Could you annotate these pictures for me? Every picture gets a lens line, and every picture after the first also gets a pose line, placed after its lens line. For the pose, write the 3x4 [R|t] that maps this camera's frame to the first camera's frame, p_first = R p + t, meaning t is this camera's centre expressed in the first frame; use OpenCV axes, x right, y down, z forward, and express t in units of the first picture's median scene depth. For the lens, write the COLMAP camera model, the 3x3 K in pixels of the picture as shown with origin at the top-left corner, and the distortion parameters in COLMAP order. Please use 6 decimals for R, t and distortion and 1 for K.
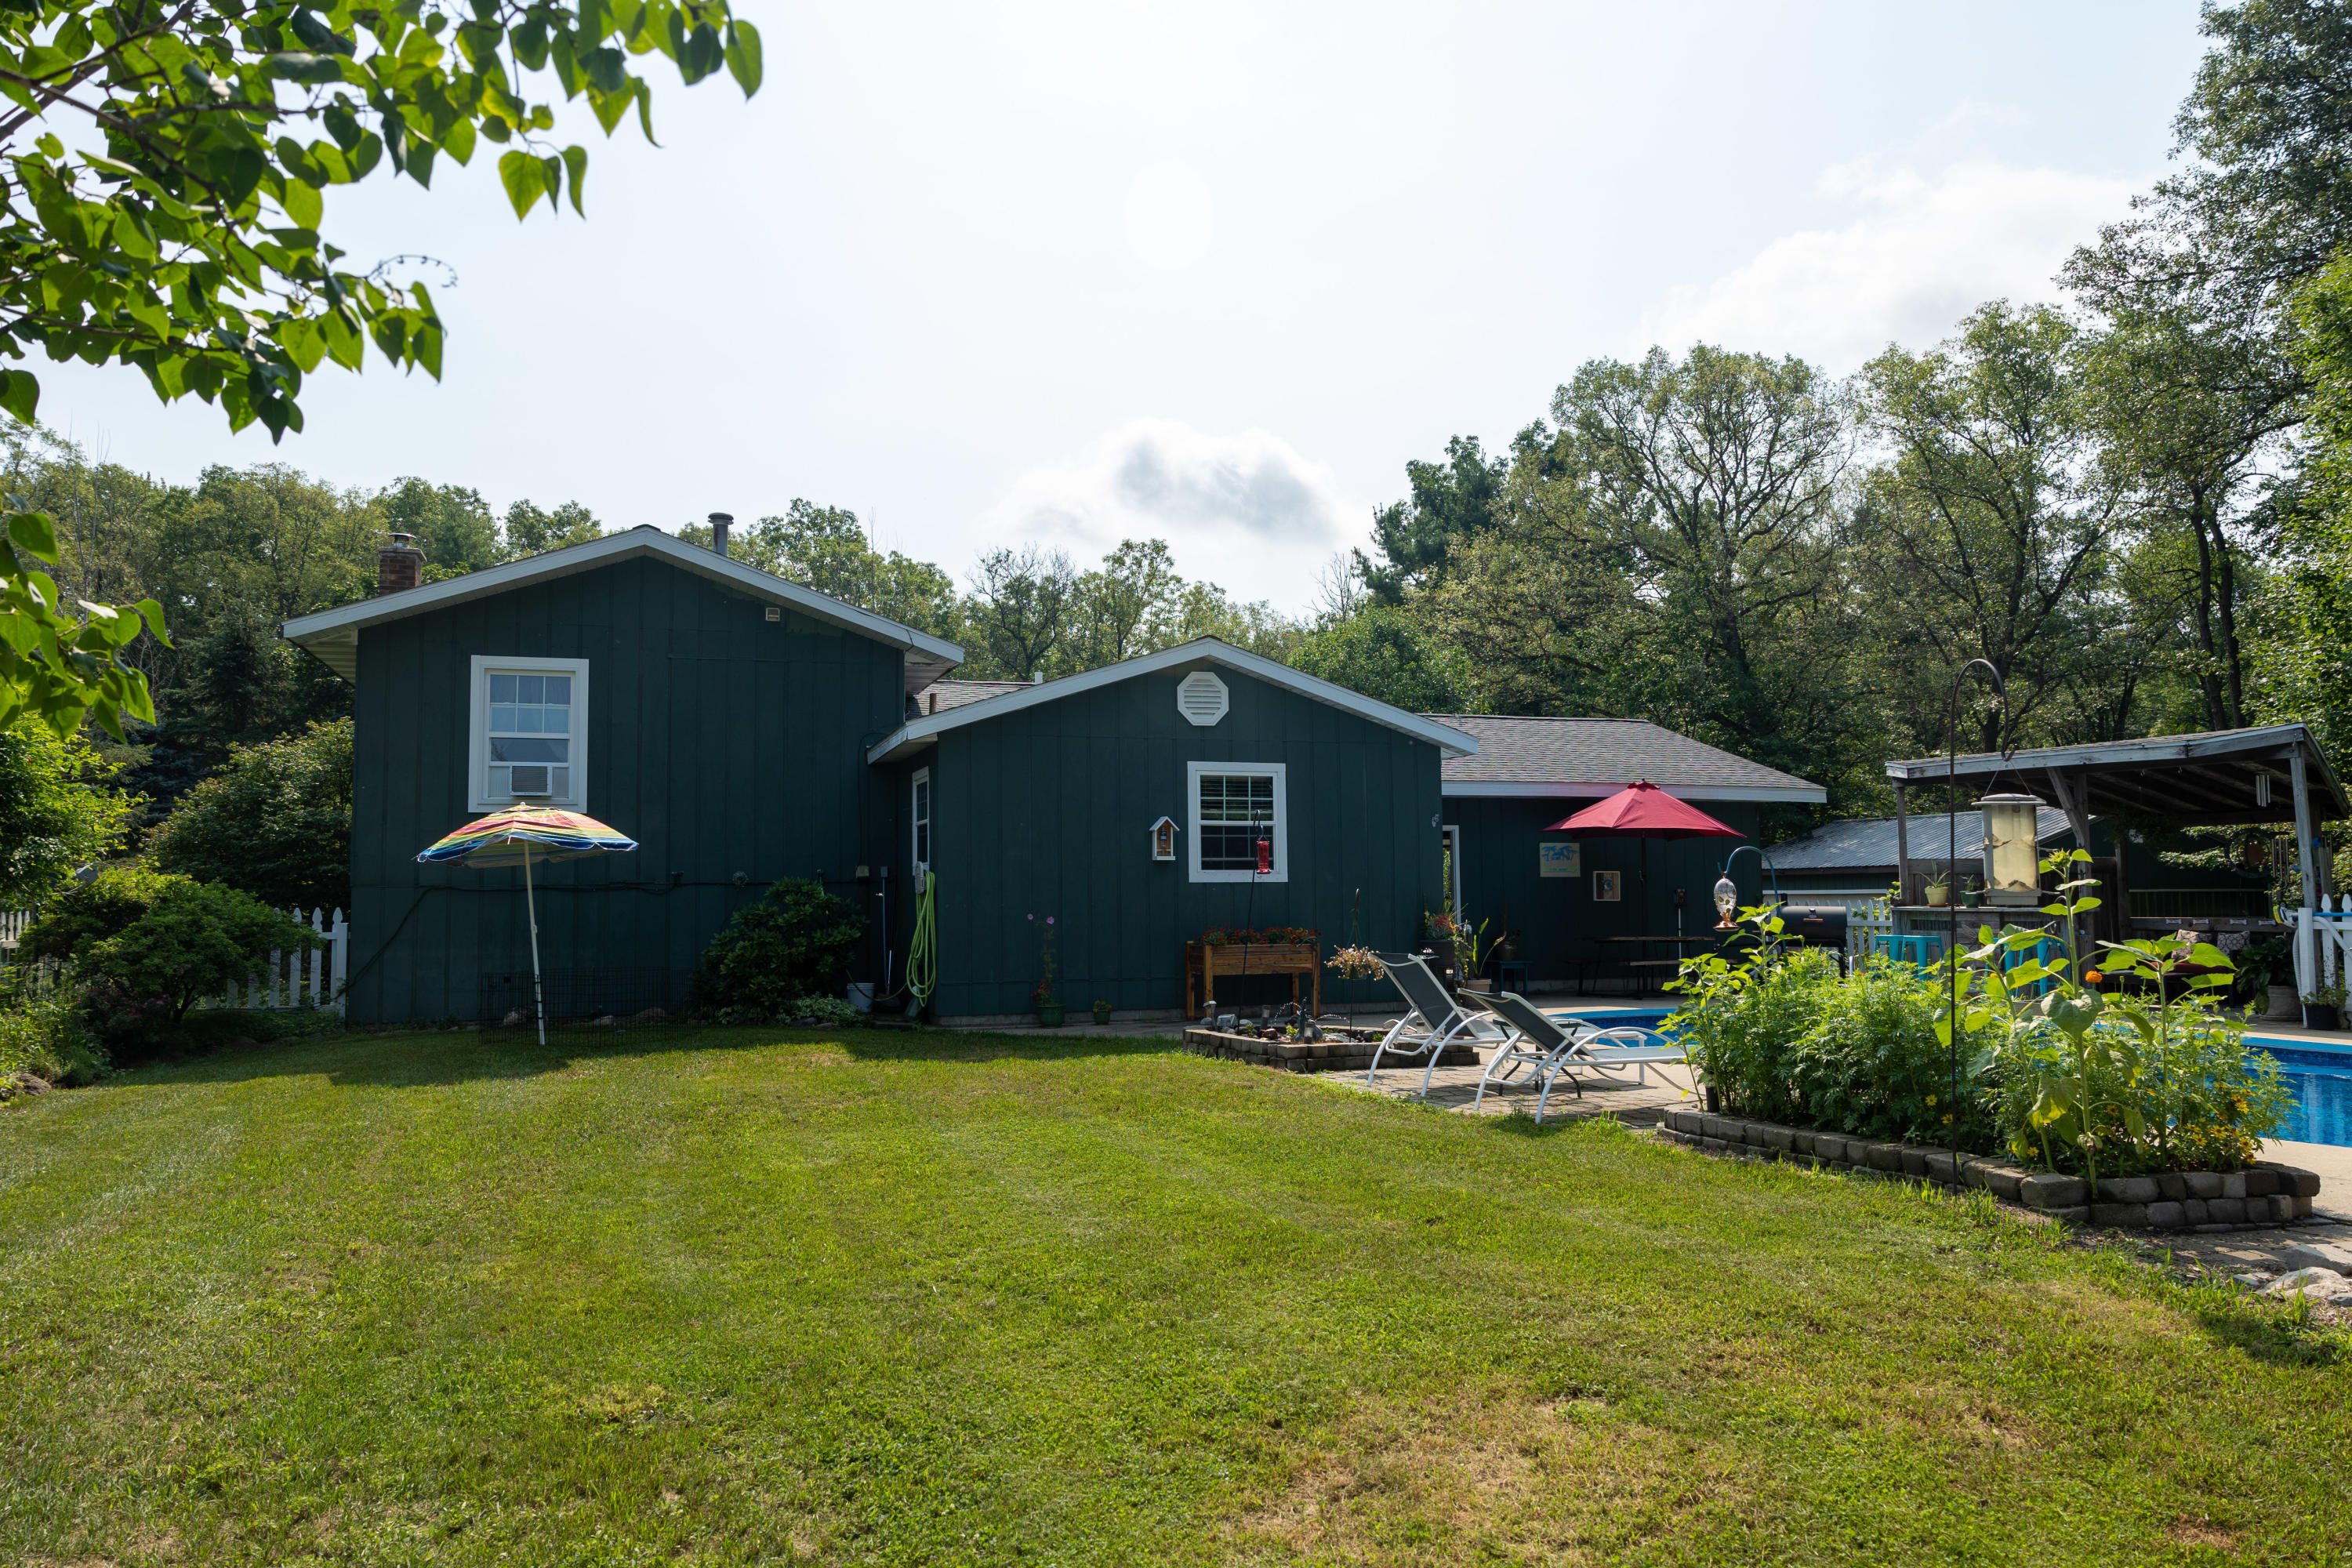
lens RADIAL K [[1598.5, 0, 1176.0], [0, 1598.5, 784.0], [0, 0, 1]] dist [-0.002210, 0.004207]
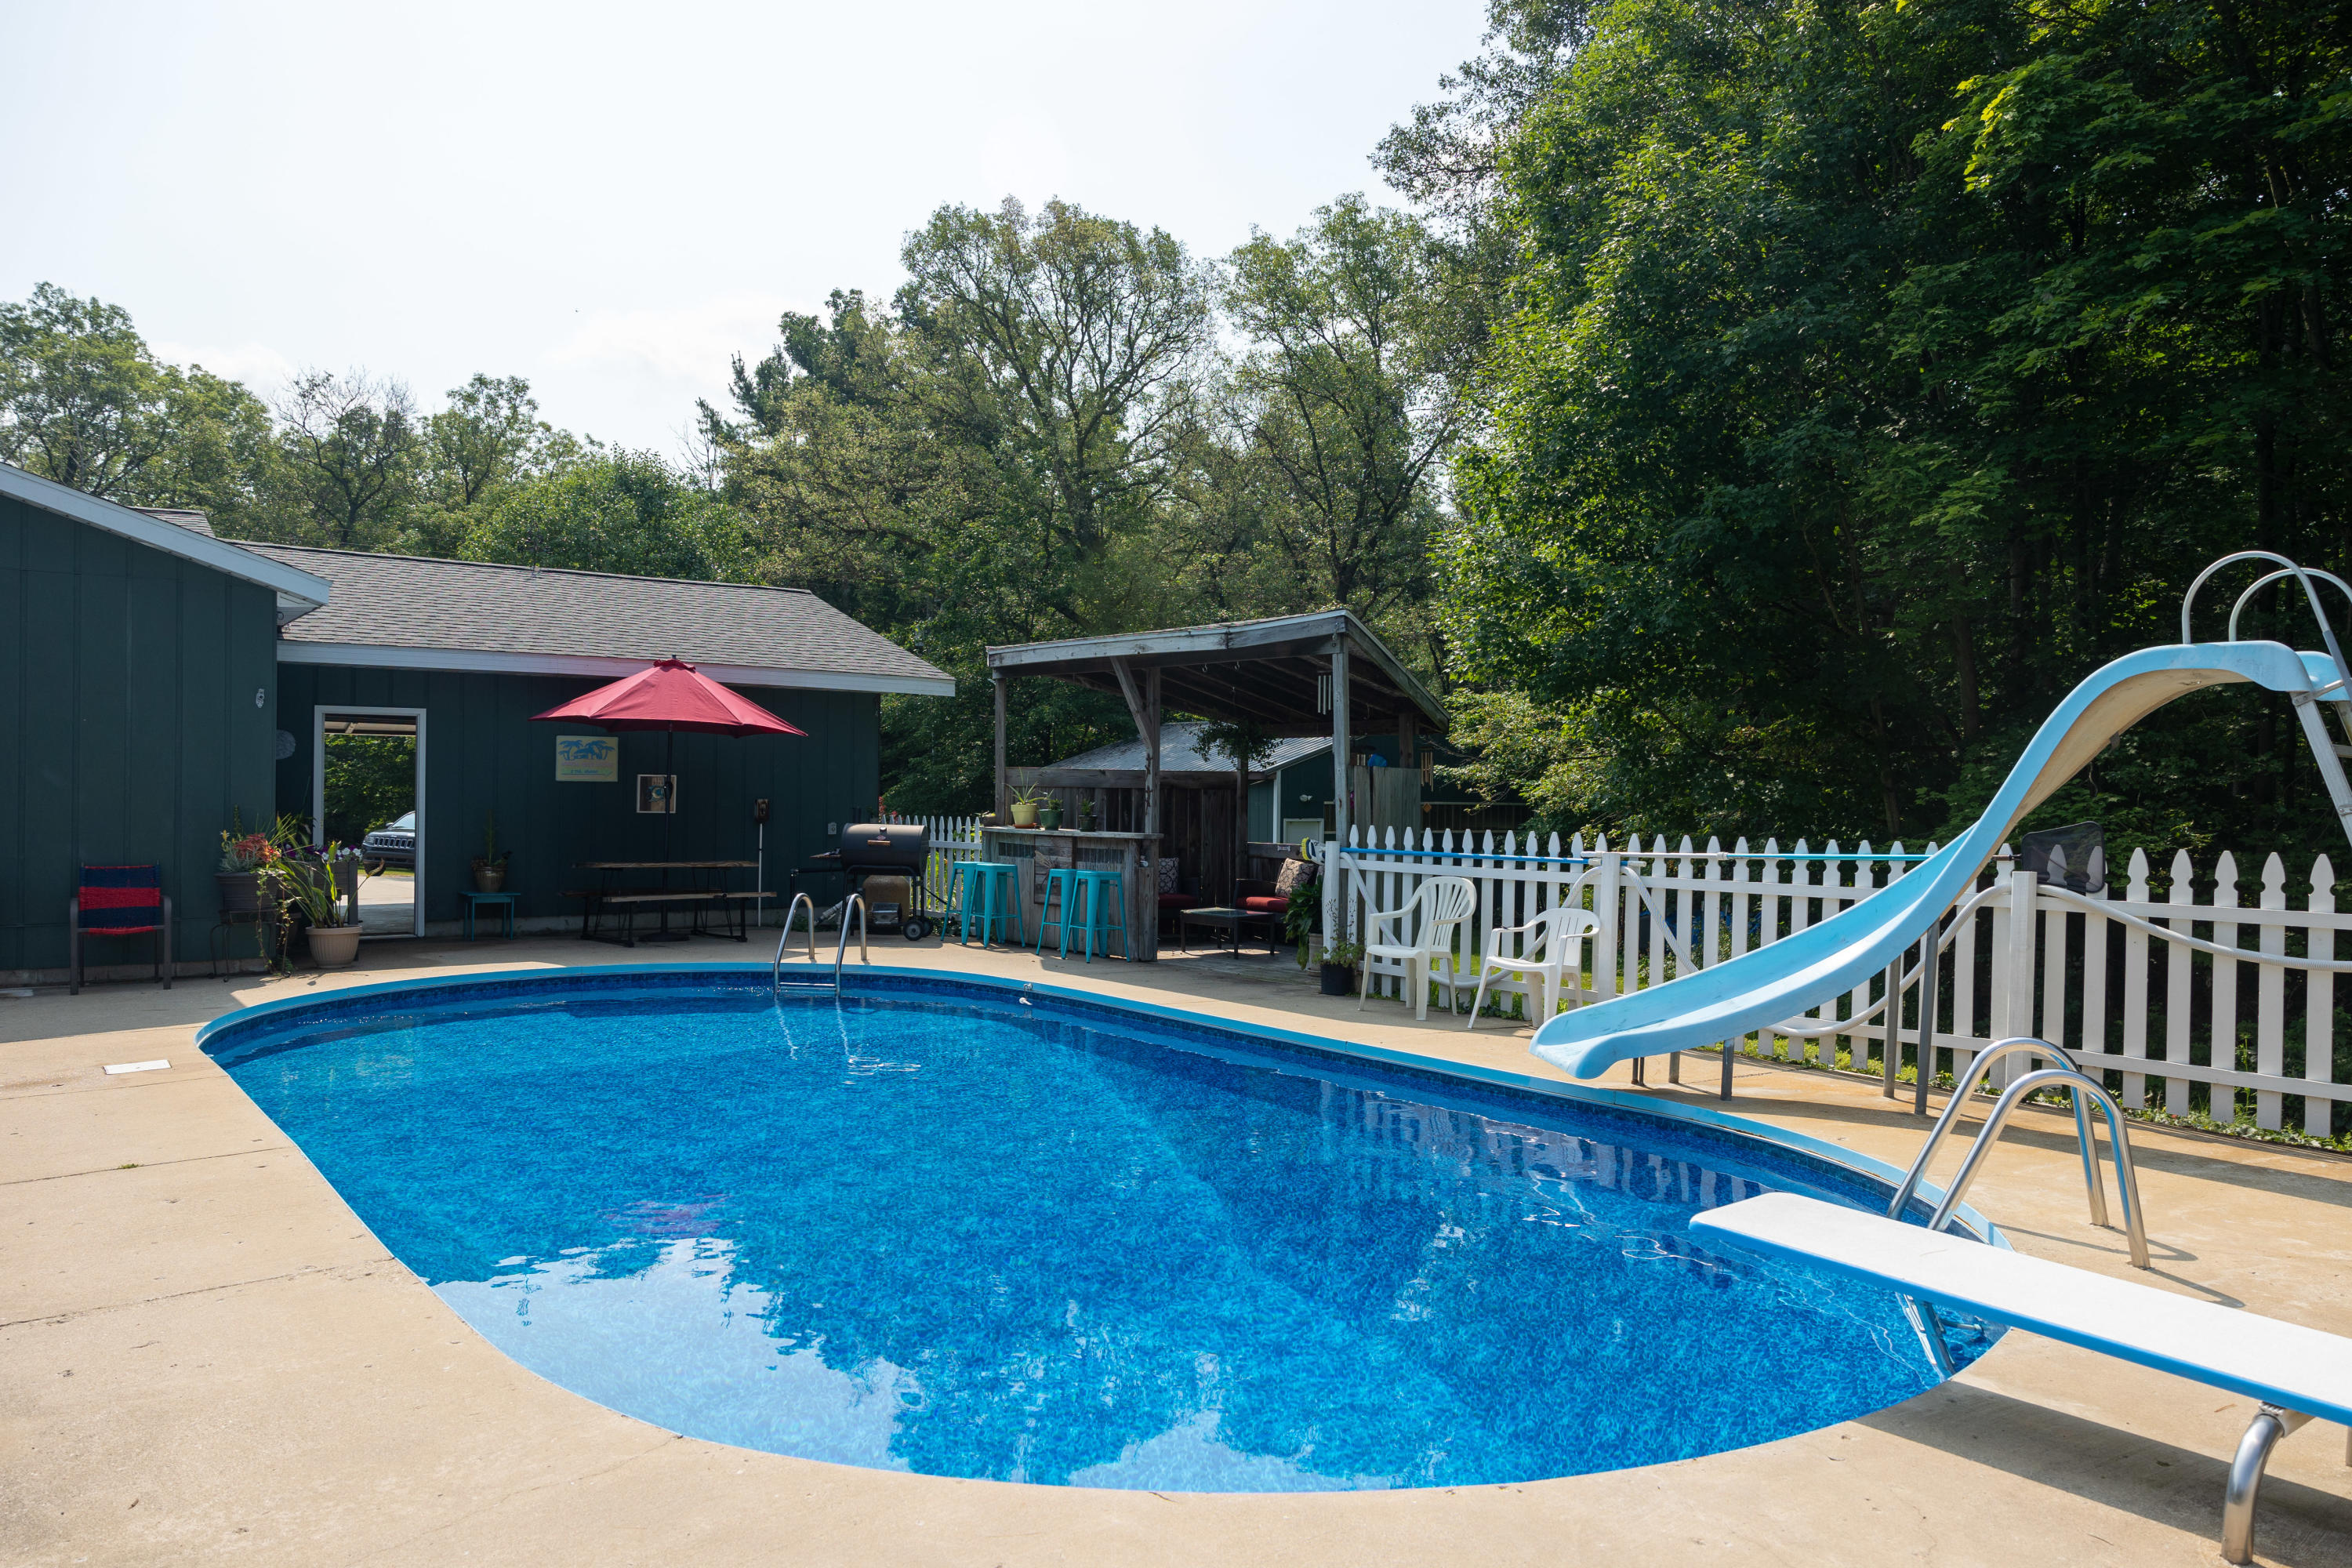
lens RADIAL K [[1615.5, 0, 1176.0], [0, 1615.5, 784.0], [0, 0, 1]] dist [0.014392, 0.001179]
pose [[0.949315, 0.018521, 0.313781, 0.106389], [-0.039261, 0.997432, 0.059908, 0.000958], [-0.311866, -0.069191, 0.947604, 0.073755]]
